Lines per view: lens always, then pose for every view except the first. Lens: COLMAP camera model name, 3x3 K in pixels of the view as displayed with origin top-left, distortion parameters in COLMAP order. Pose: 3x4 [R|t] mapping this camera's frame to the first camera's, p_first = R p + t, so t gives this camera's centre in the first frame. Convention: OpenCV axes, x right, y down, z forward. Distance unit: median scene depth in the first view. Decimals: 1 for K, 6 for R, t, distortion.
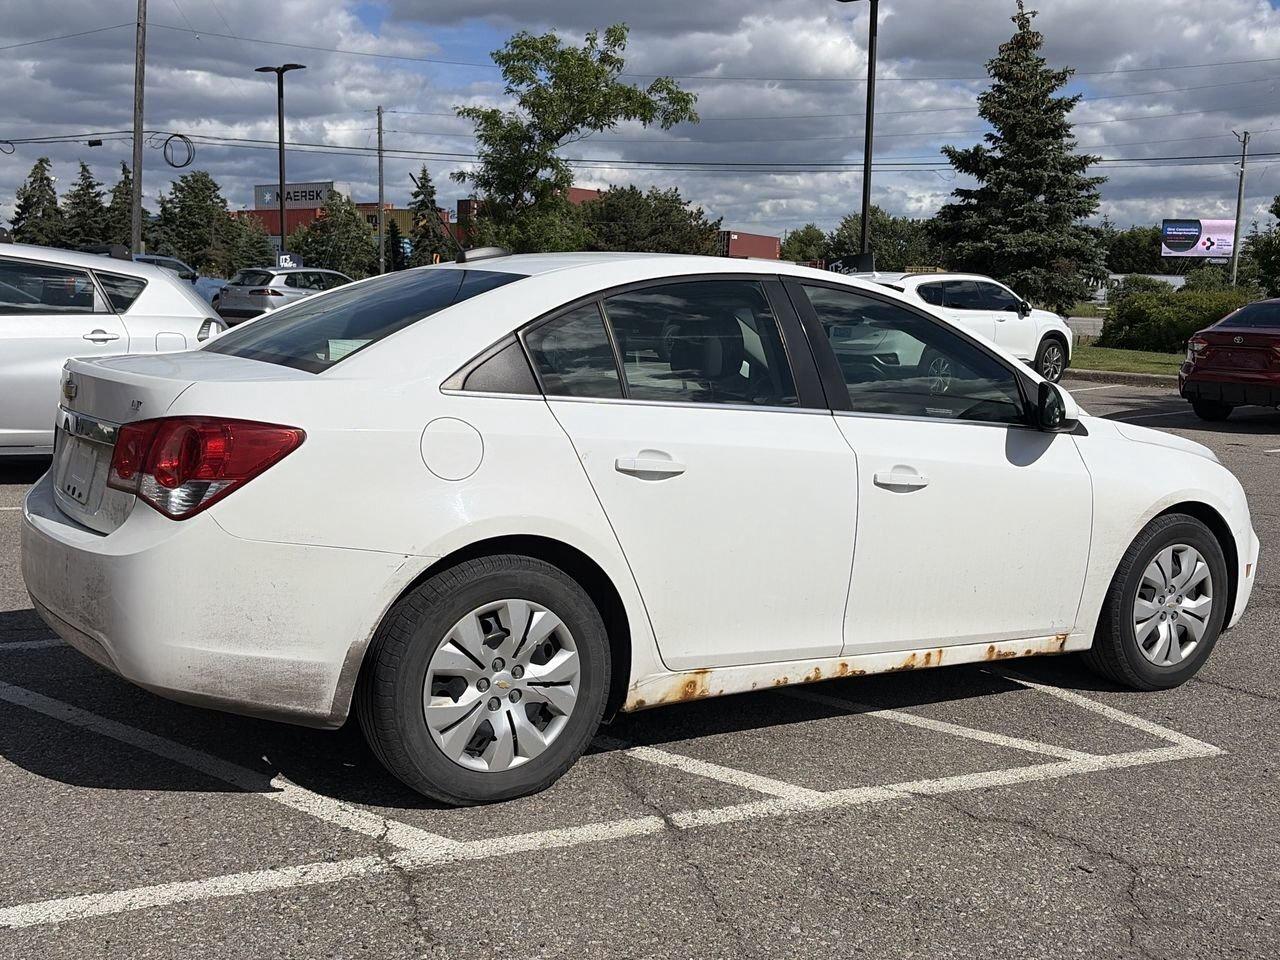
lens RADIAL K [[1349.3, 0, 640.0], [0, 1349.3, 480.0], [0, 0, 1]] dist [0.172886, -0.550530]
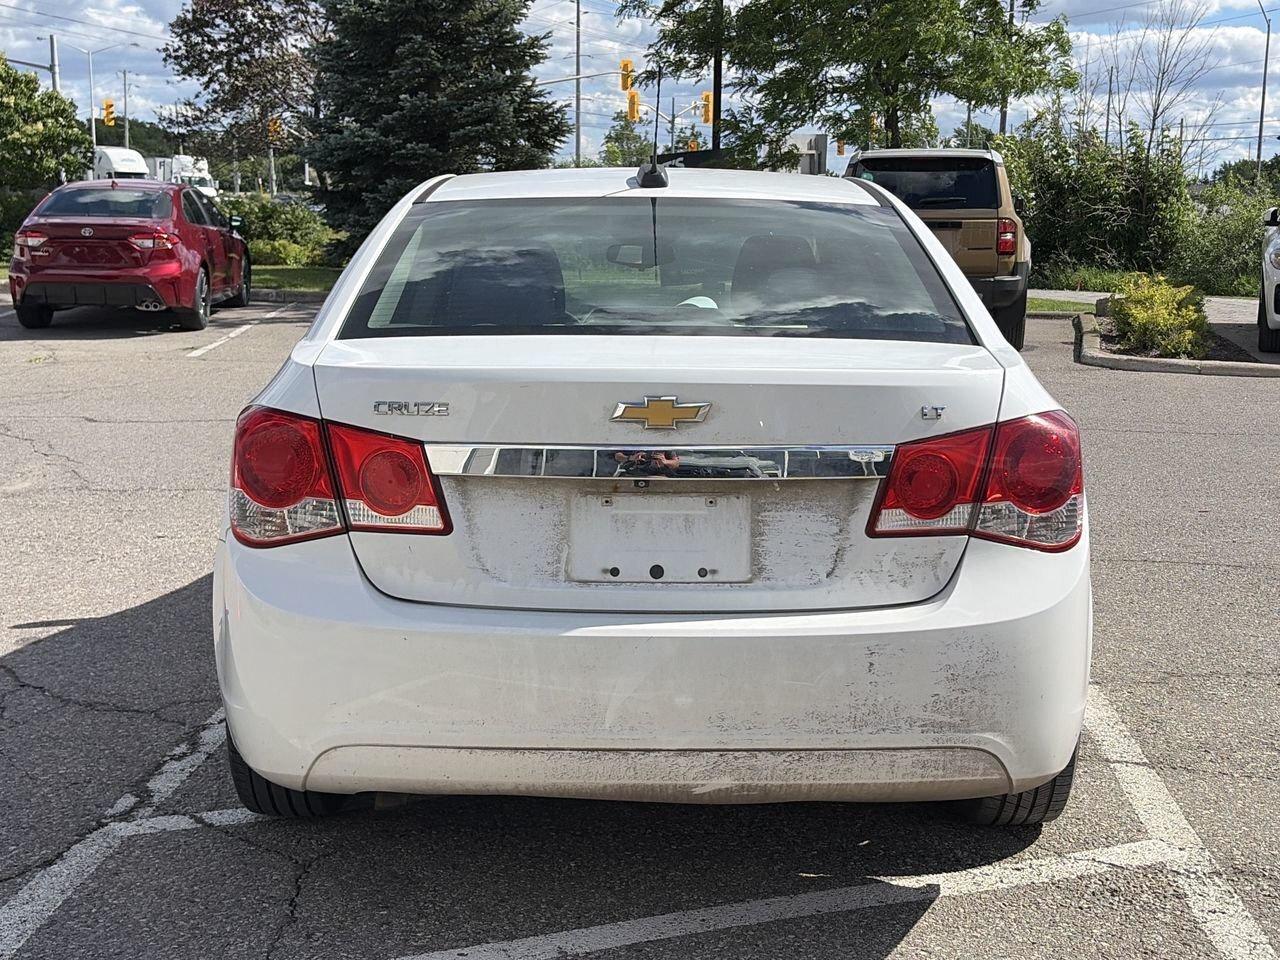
lens RADIAL K [[1604.8, 0, 640.0], [0, 1604.8, 480.0], [0, 0, 1]] dist [0.200370, -0.696861]
pose [[0.533726, -0.165031, 0.829398, -0.988247], [0.117008, 0.985751, 0.120846, -0.120034], [-0.837524, 0.032547, 0.545431, 0.574462]]
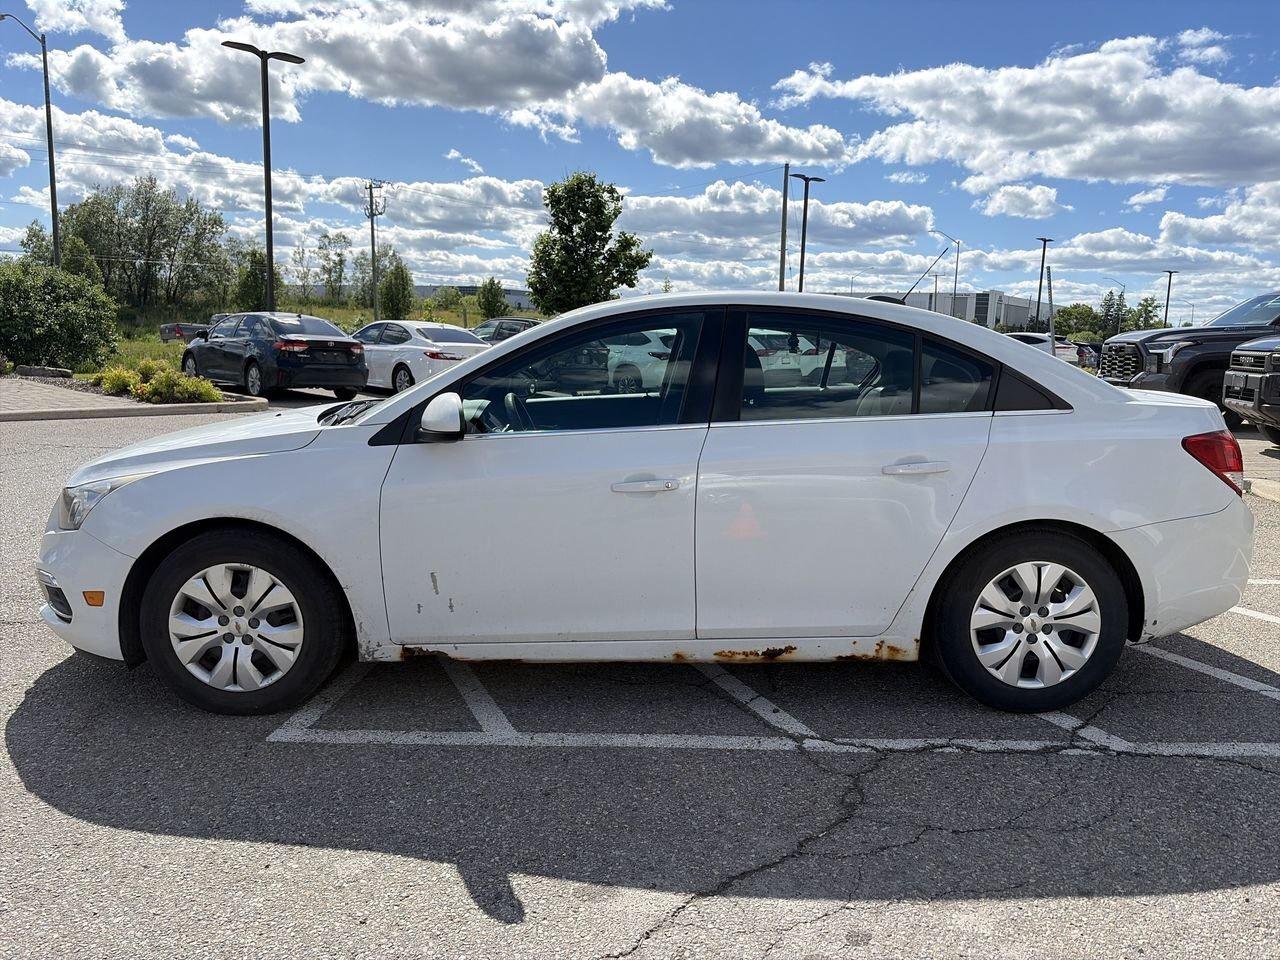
lens RADIAL K [[968.4, 0, 640.0], [0, 968.4, 480.0], [0, 0, 1]] dist [0.019348, -0.007624]
pose [[-0.856698, -0.137857, 0.497054, -0.448418], [0.008596, 0.959675, 0.280981, -0.292927], [-0.515746, 0.244989, -0.820967, 2.134976]]
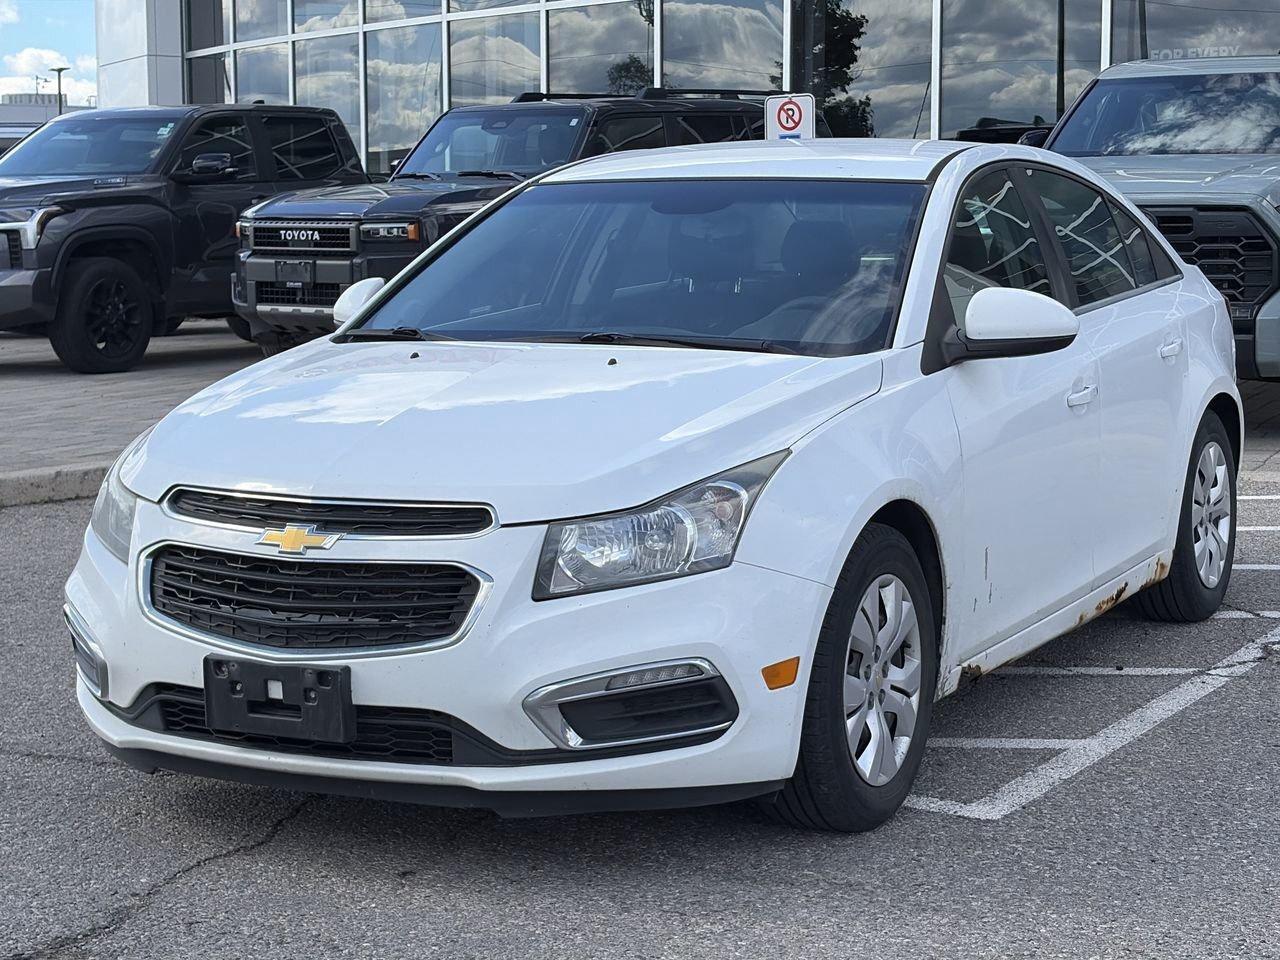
lens RADIAL K [[2518.3, 0, 640.0], [0, 2518.3, 480.0], [0, 0, 1]] dist [0.221875, 0.005249]
pose [[-0.852013, 0.017523, -0.523227, 1.100155], [-0.097795, 0.976520, 0.191951, -0.294082], [0.514305, 0.214714, -0.830294, 2.713815]]
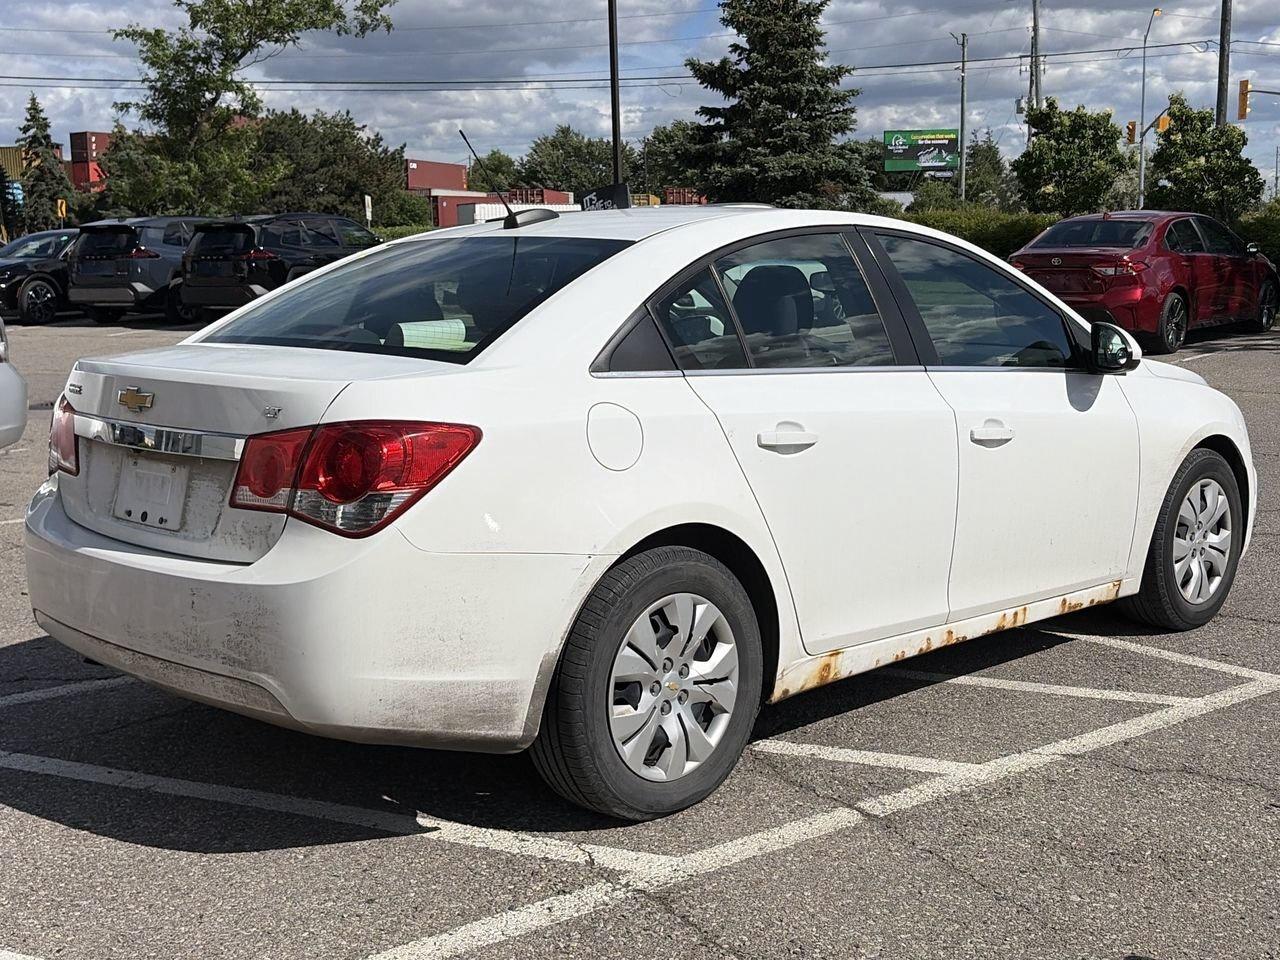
lens RADIAL K [[1549.3, 0, 640.0], [0, 1549.3, 480.0], [0, 0, 1]] dist [0.201923, -0.694819]
pose [[0.976094, -0.078044, 0.202854, -0.296022], [0.073405, 0.996842, 0.030301, -0.021112], [-0.204578, -0.014686, 0.978740, -0.029599]]
